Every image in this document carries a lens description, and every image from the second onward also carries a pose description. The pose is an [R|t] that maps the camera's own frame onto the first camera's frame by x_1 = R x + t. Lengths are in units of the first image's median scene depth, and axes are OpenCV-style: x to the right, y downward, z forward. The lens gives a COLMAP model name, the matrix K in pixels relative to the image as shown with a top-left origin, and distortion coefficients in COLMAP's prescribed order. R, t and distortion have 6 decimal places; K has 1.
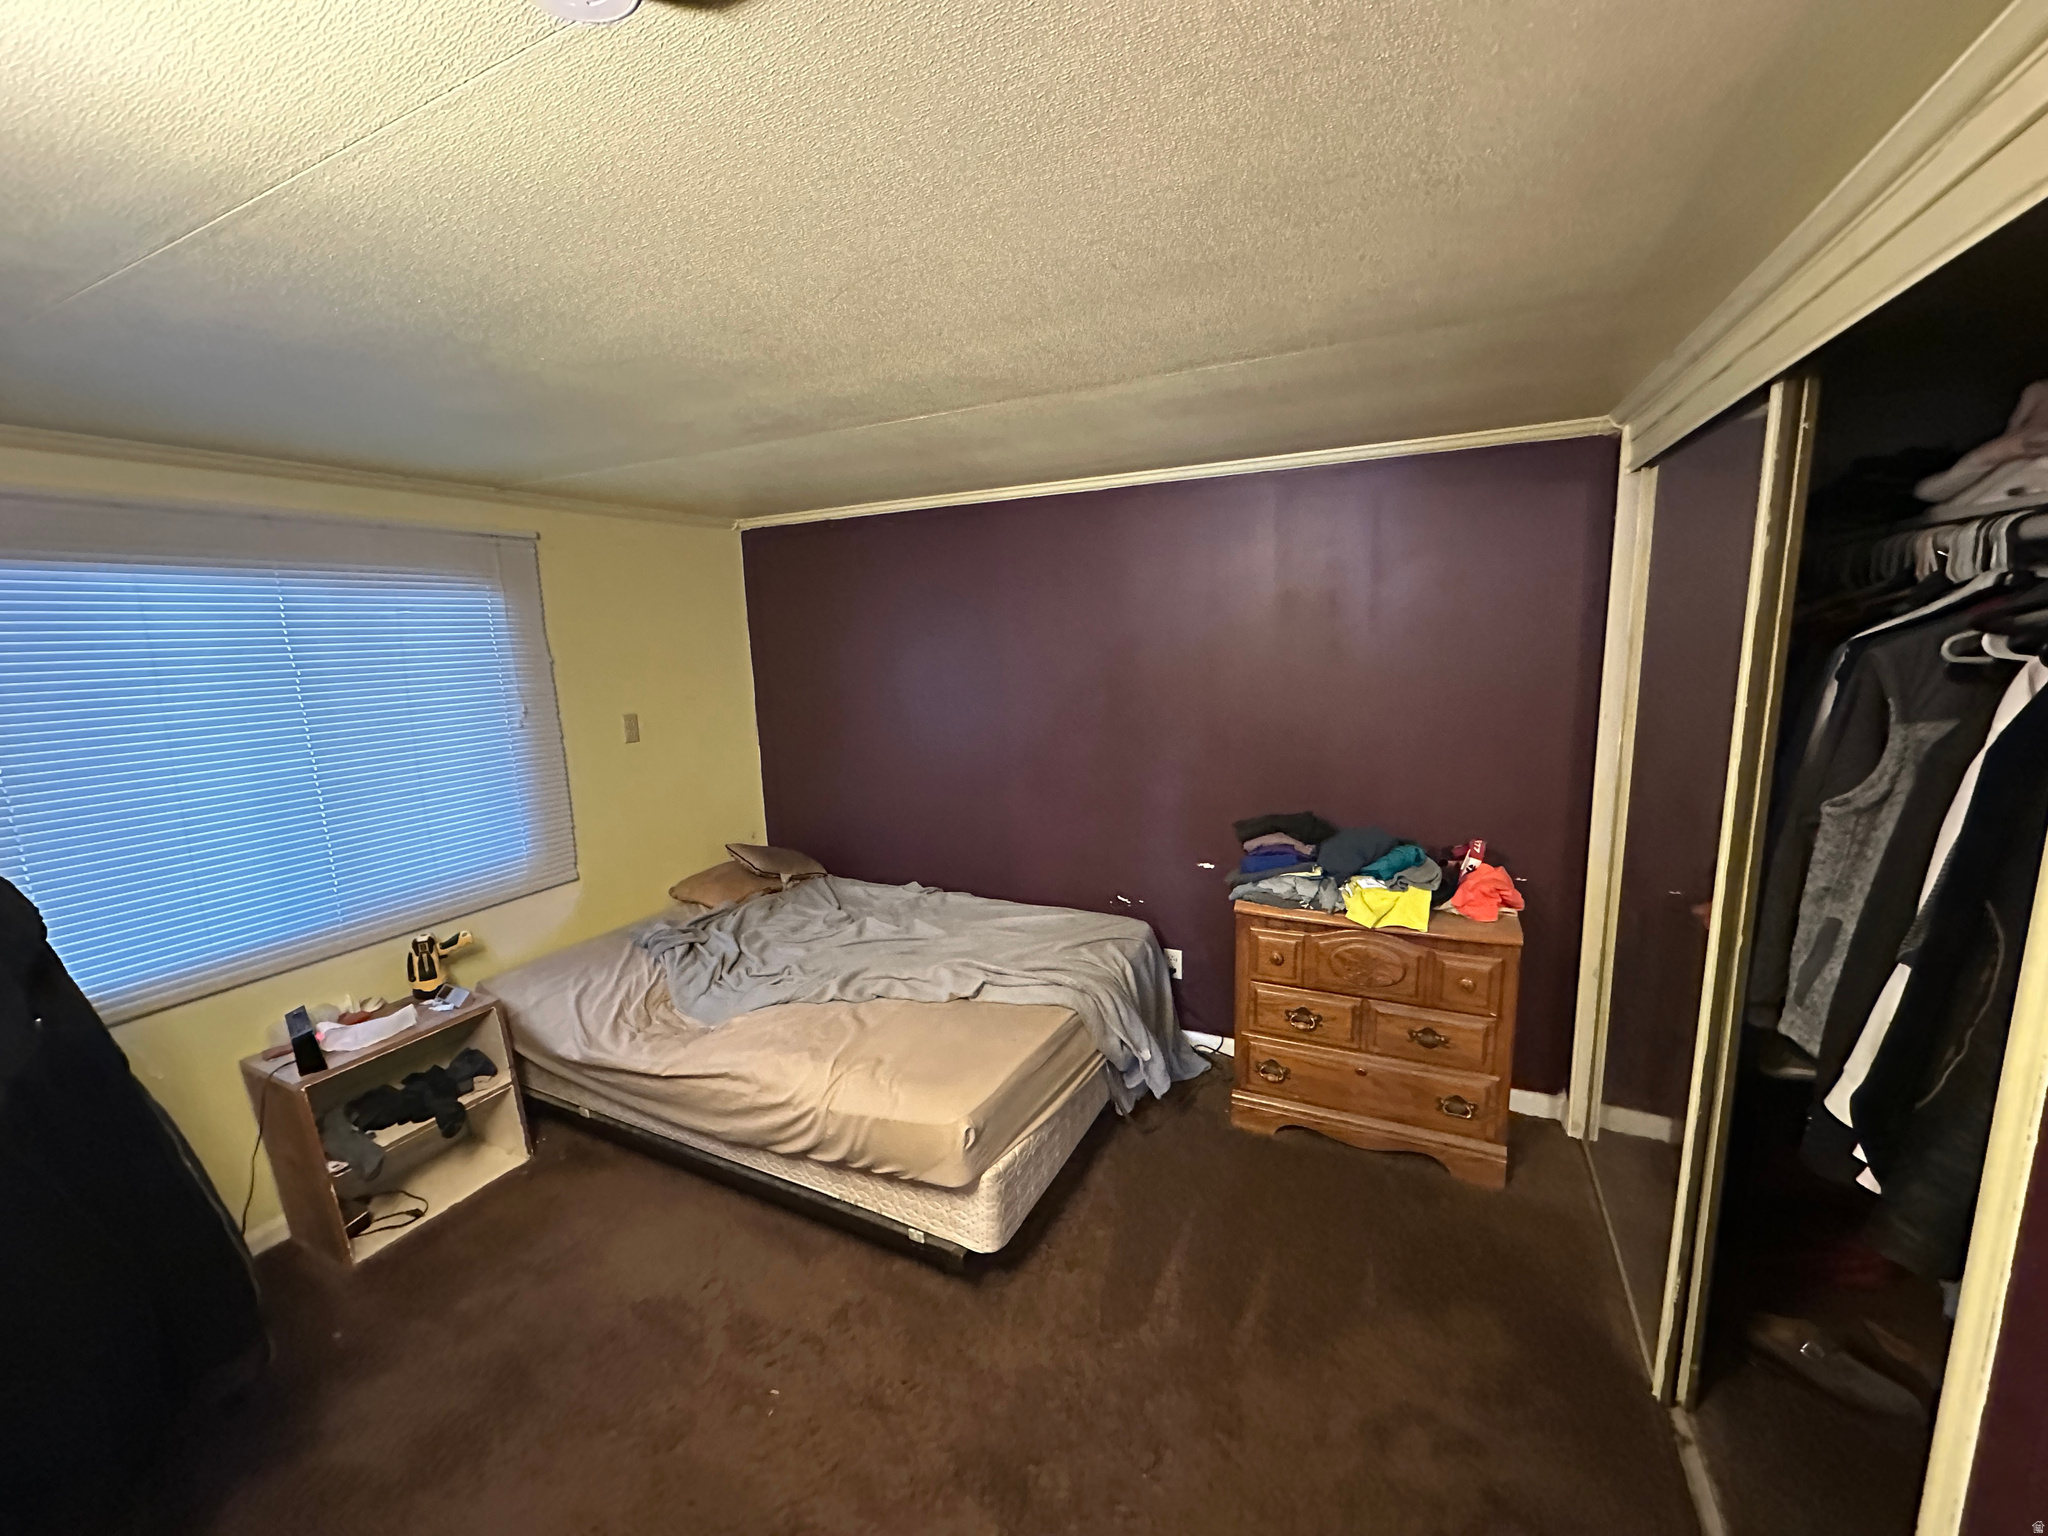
lens RADIAL K [[821.7, 0, 1024.0], [0, 821.7, 768.0], [0, 0, 1]] dist [-0.000445, 0.000456]
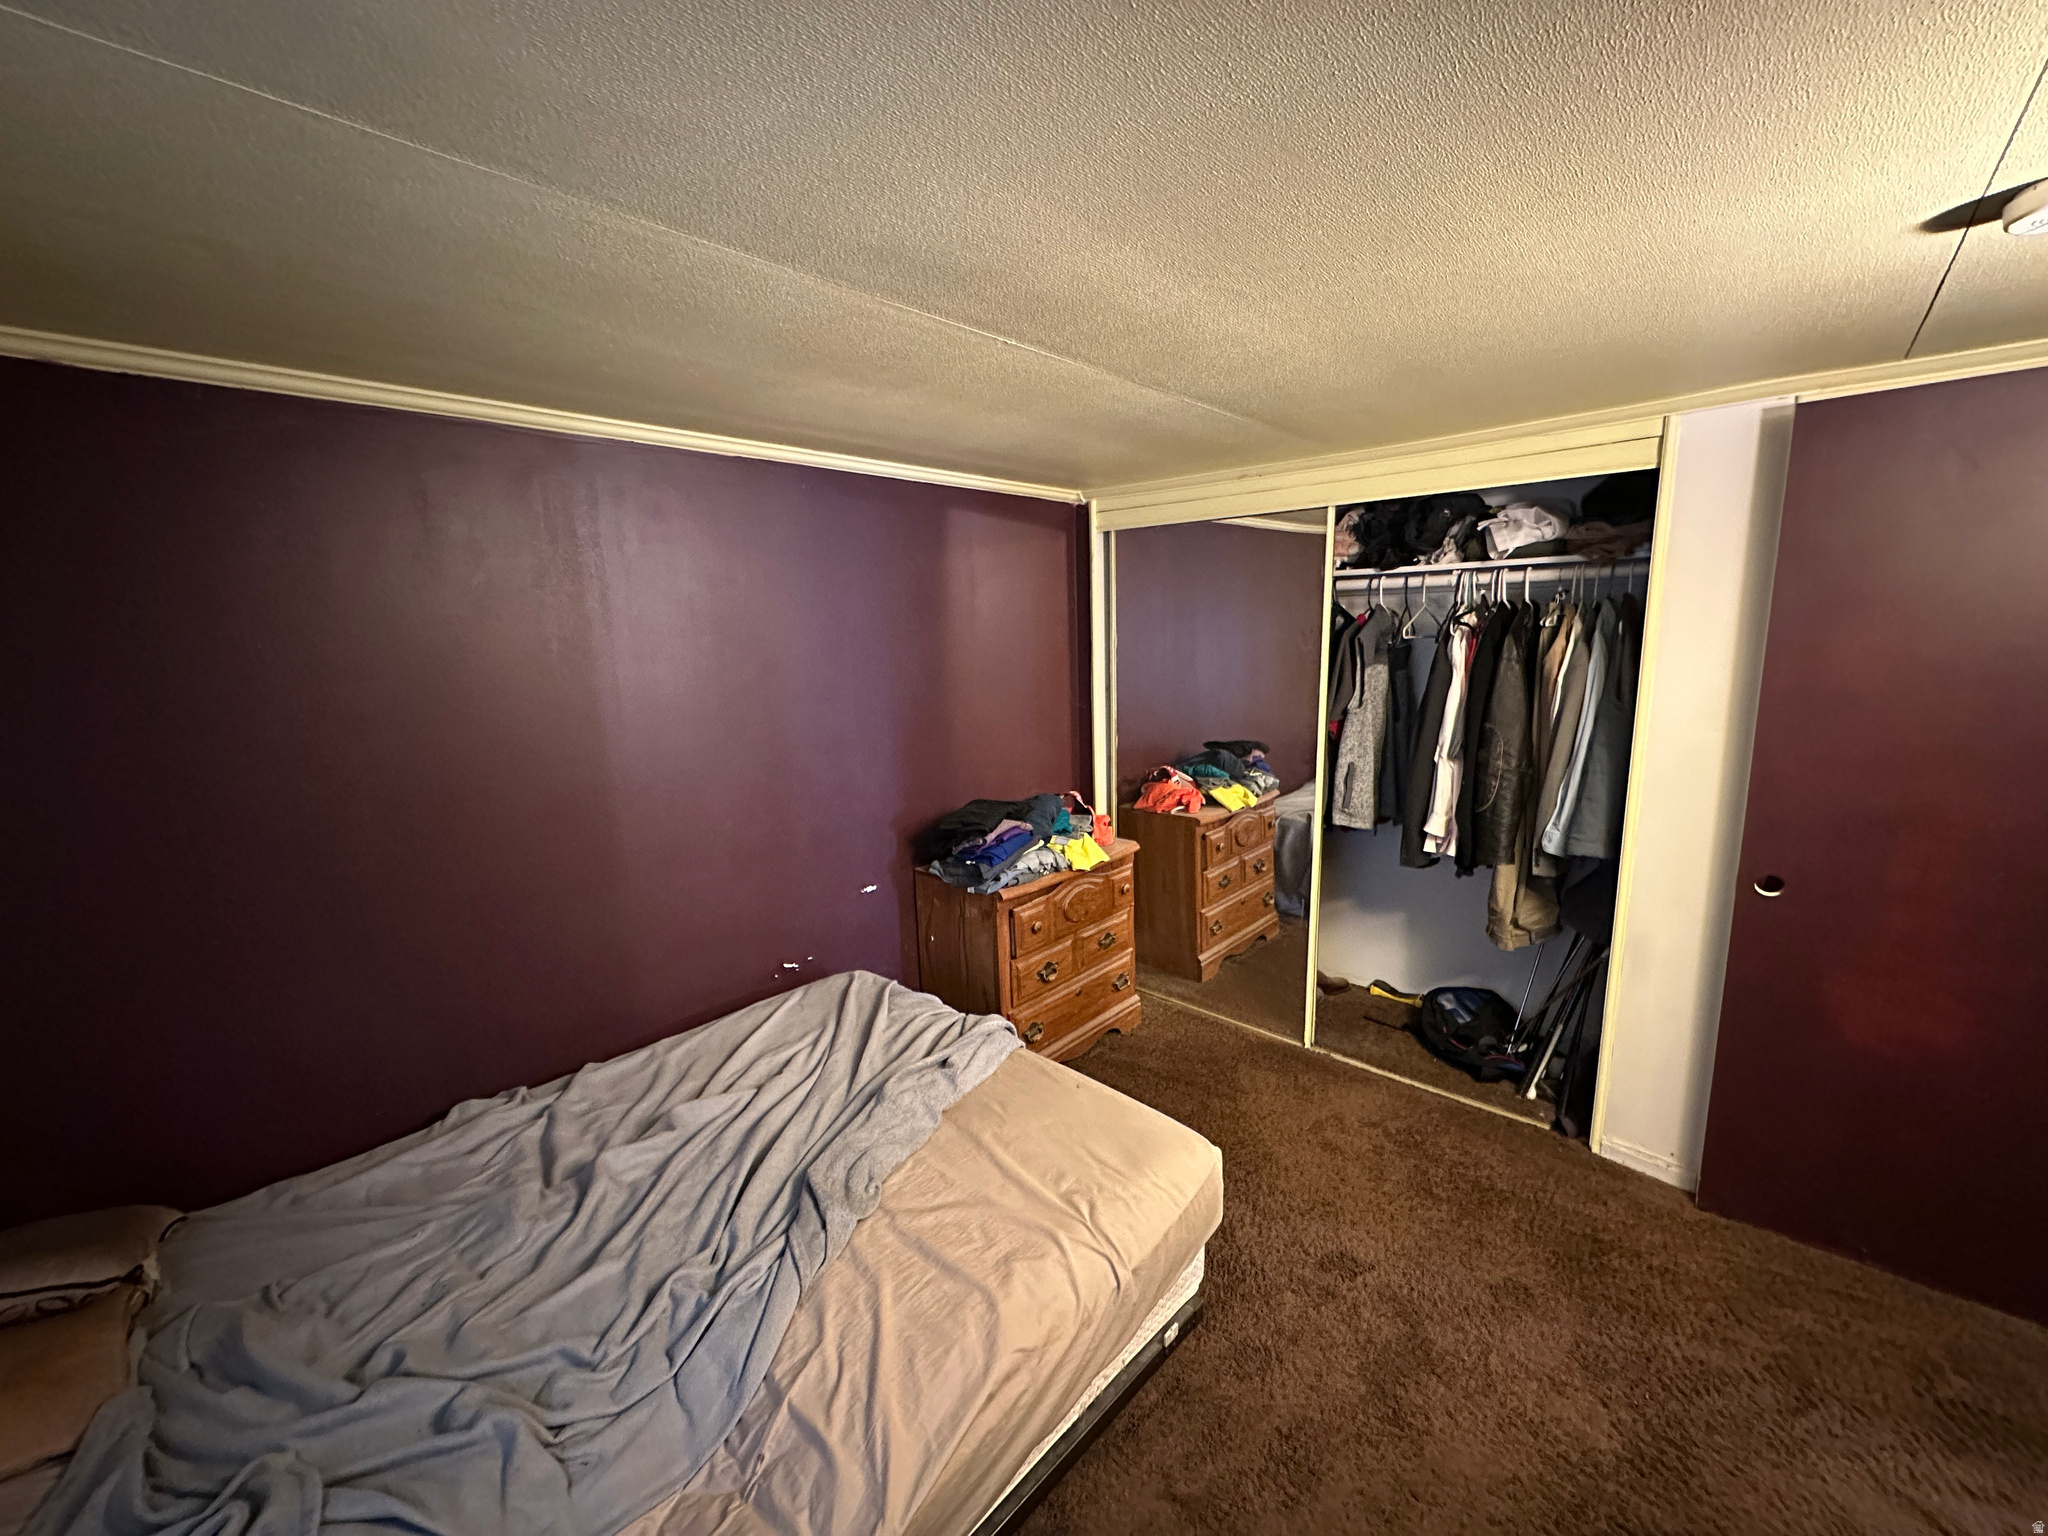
lens RADIAL K [[821.7, 0, 1024.0], [0, 821.7, 768.0], [0, 0, 1]] dist [-0.000445, 0.000456]
pose [[0.286491, -0.143230, 0.947316, -0.726054], [0.181649, 0.978949, 0.093078, -0.086407], [-0.940705, 0.145413, 0.306478, 0.652556]]
